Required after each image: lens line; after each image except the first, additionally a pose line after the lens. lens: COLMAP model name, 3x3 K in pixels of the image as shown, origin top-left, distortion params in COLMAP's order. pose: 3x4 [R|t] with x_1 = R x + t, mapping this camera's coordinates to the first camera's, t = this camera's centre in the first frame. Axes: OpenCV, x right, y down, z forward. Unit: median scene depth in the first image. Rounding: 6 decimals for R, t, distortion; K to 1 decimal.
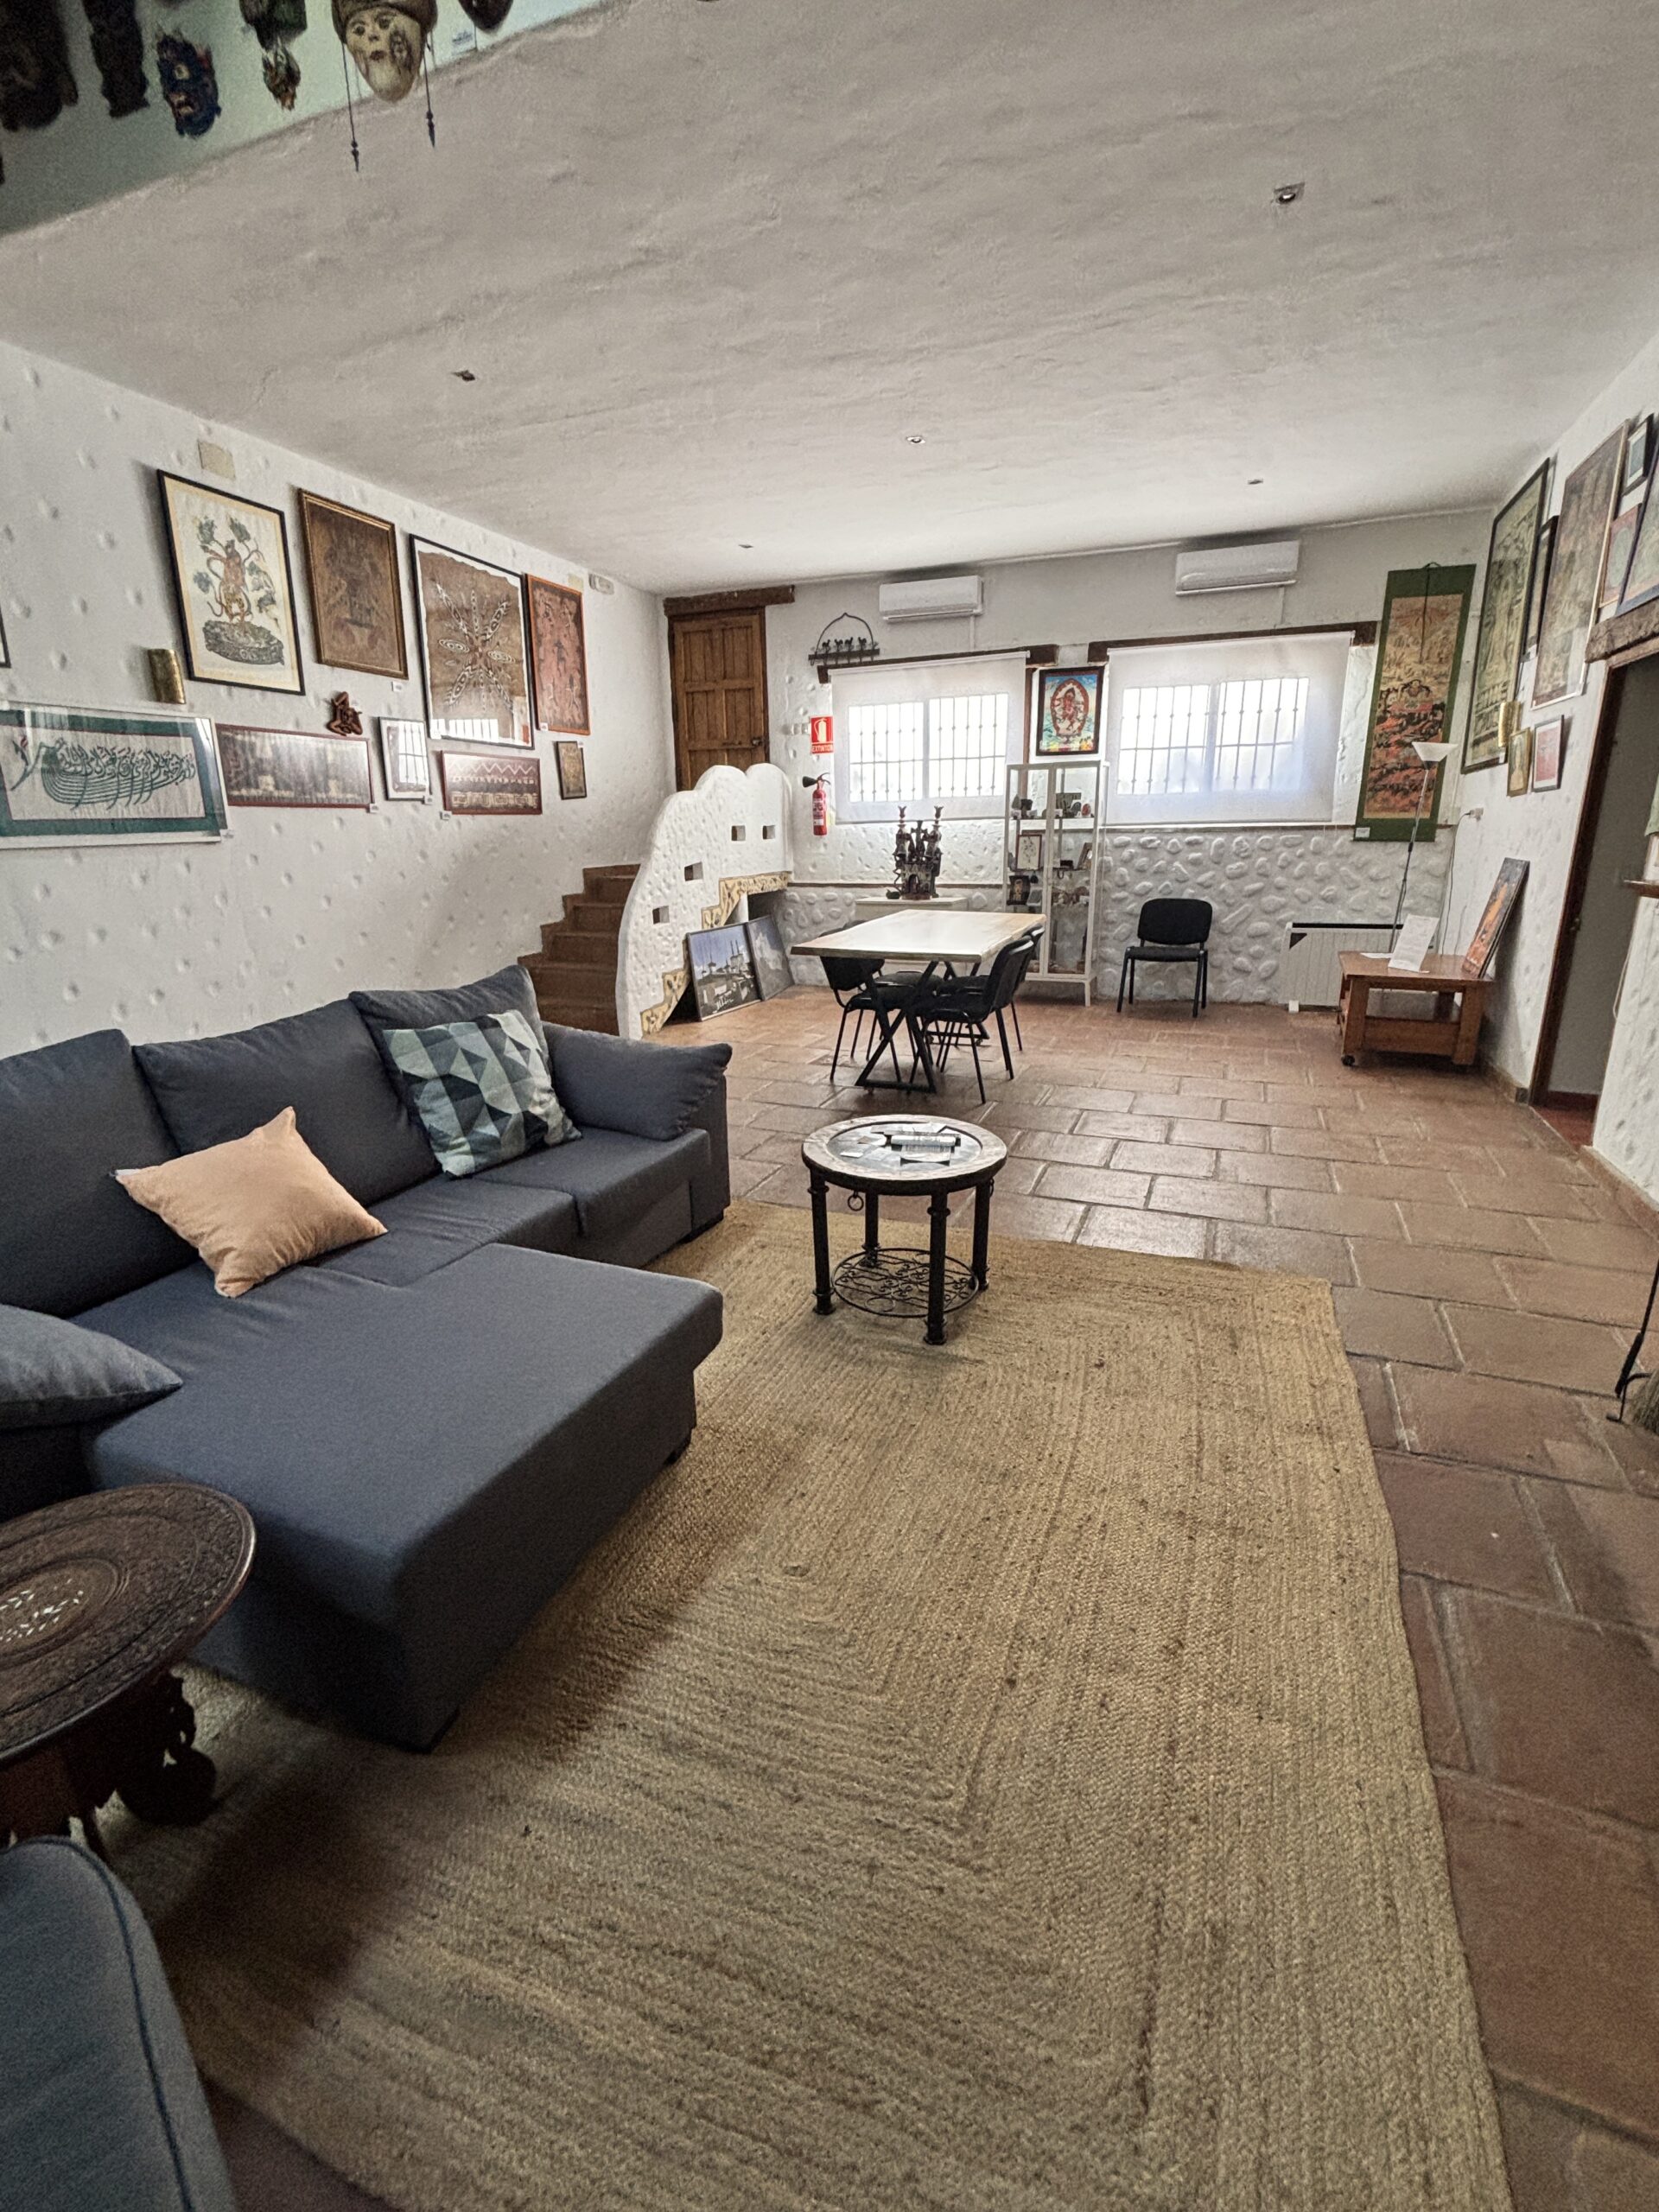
lens RADIAL K [[977.6, 0, 832.4], [0, 977.6, 1100.0], [0, 0, 1]] dist [-0.010188, 0.002104]
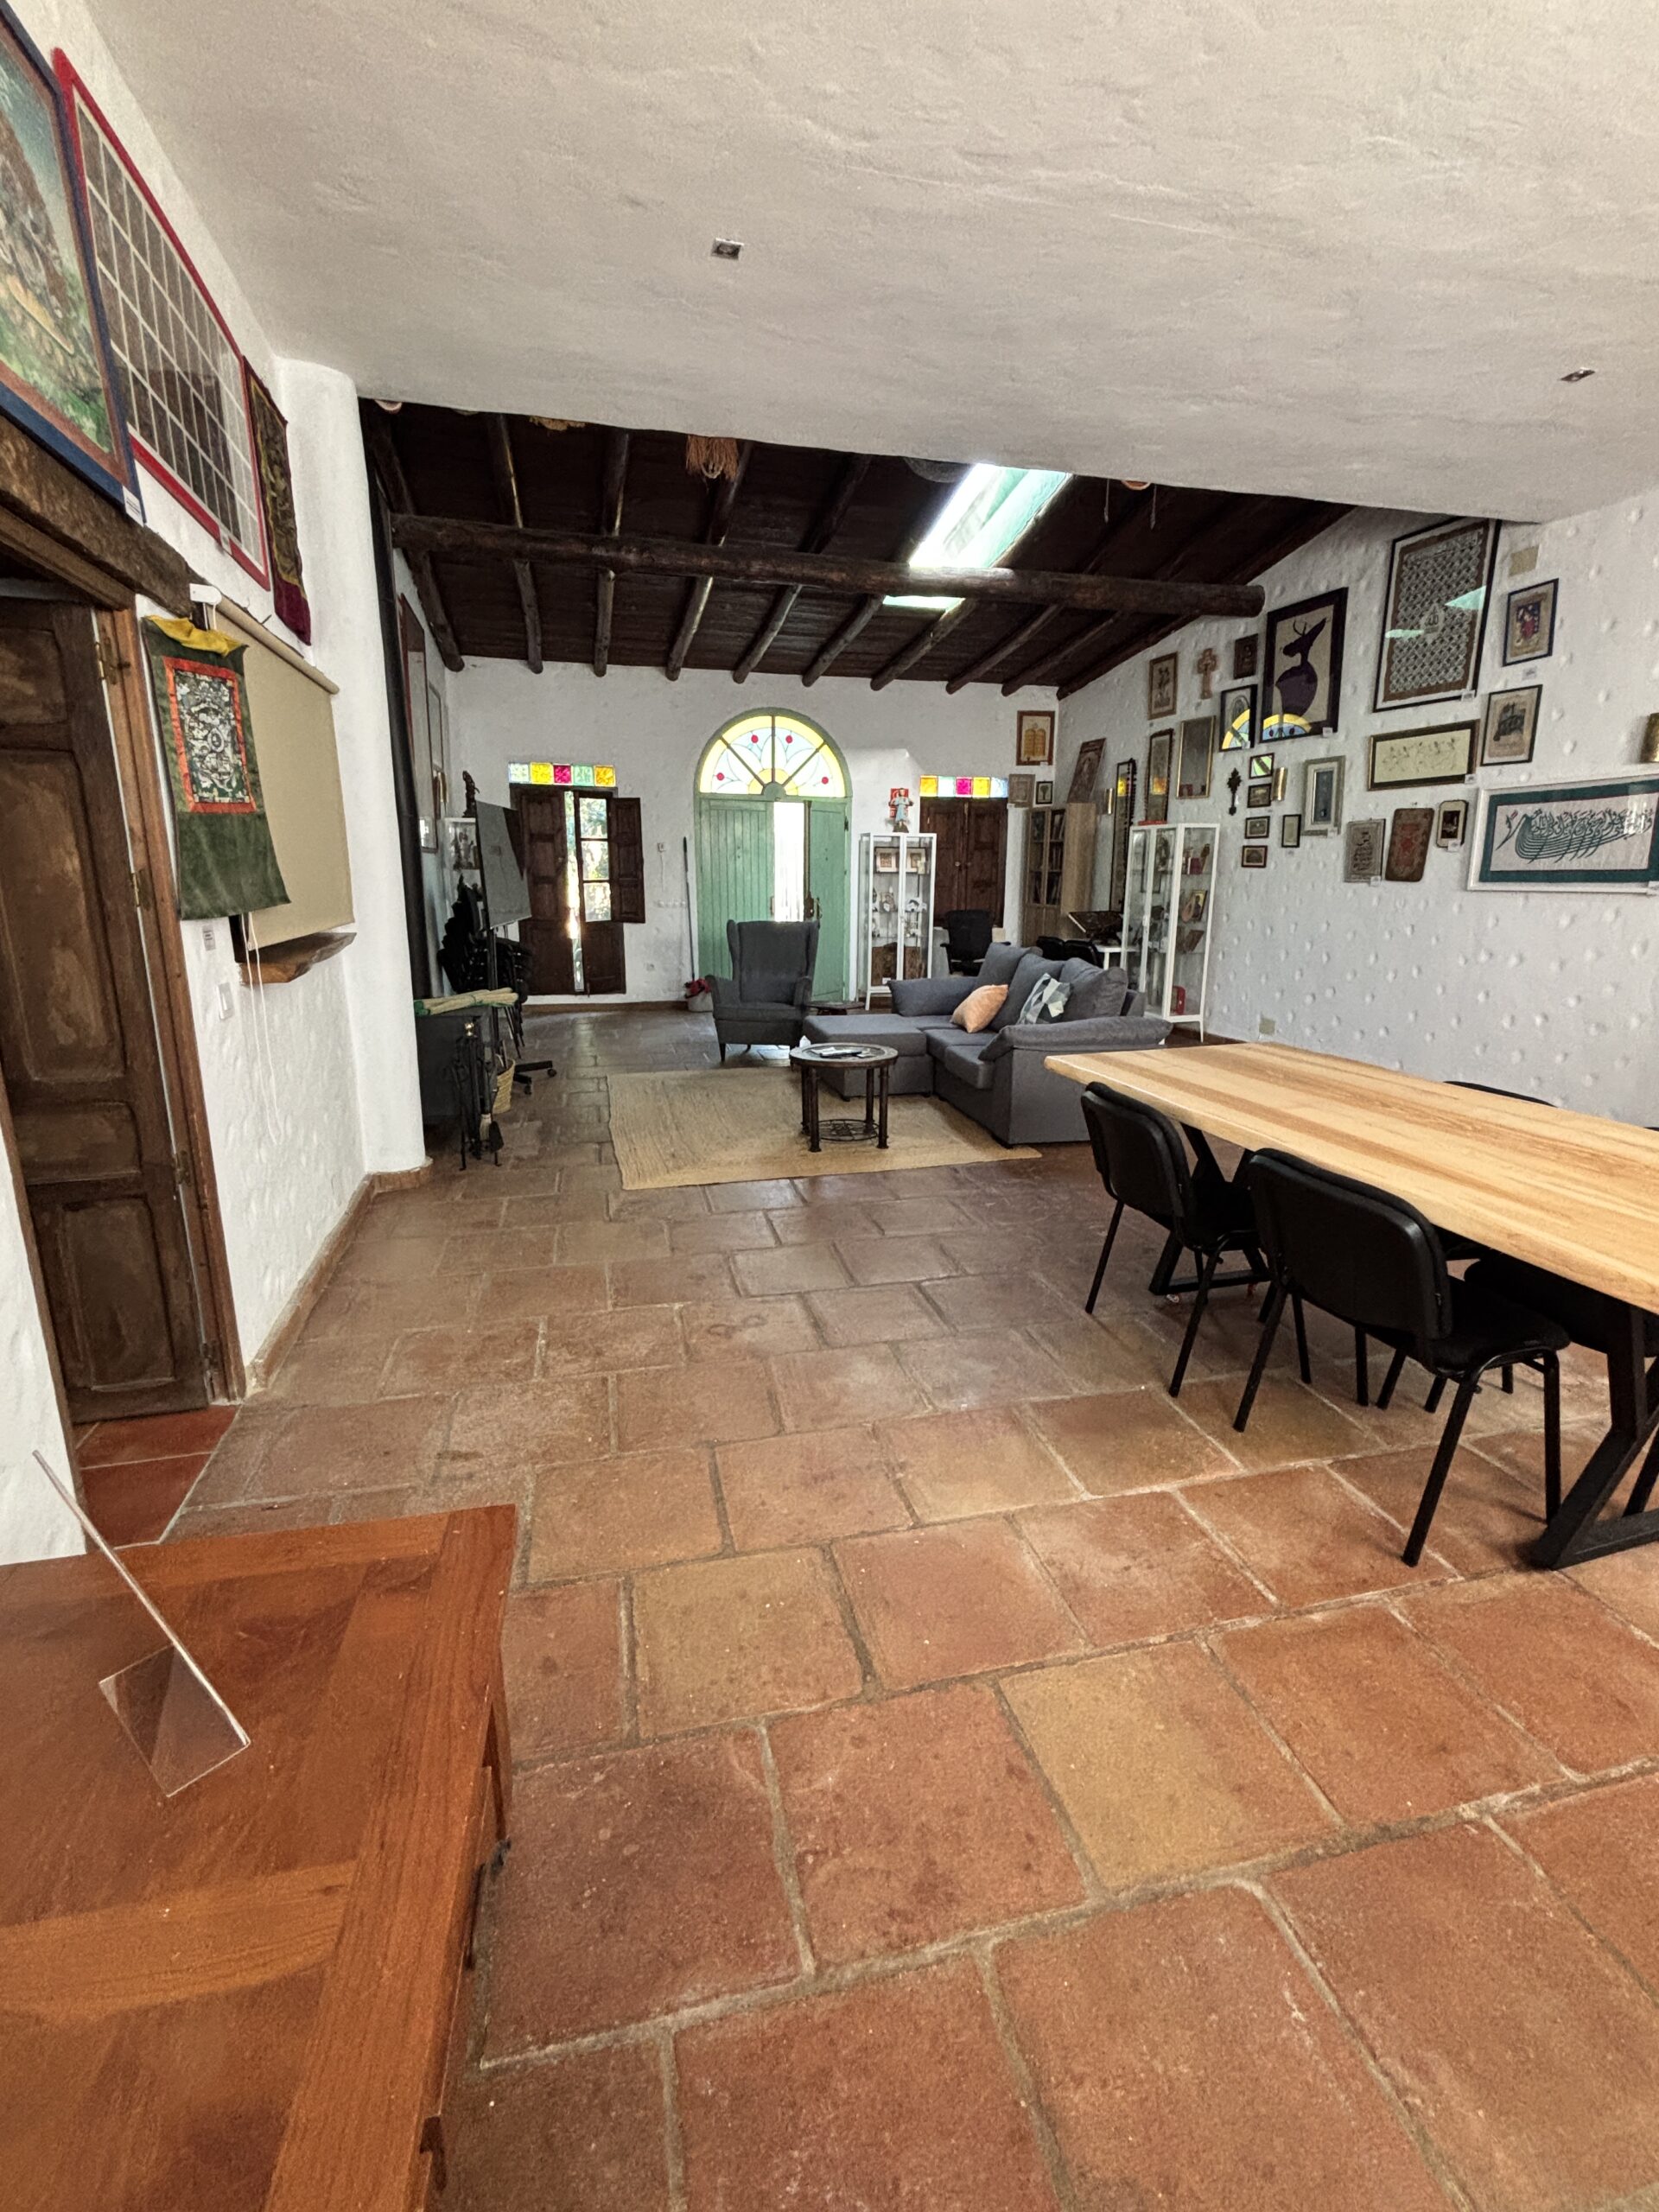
lens RADIAL K [[977.6, 0, 832.5], [0, 977.6, 1091.3], [0, 0, 1]] dist [-0.010188, 0.002104]
pose [[-0.811576, 0.139447, -0.567362, 0.627803], [-0.150789, 0.888205, 0.433998, -0.375017], [0.564453, 0.437774, -0.699819, 1.259367]]
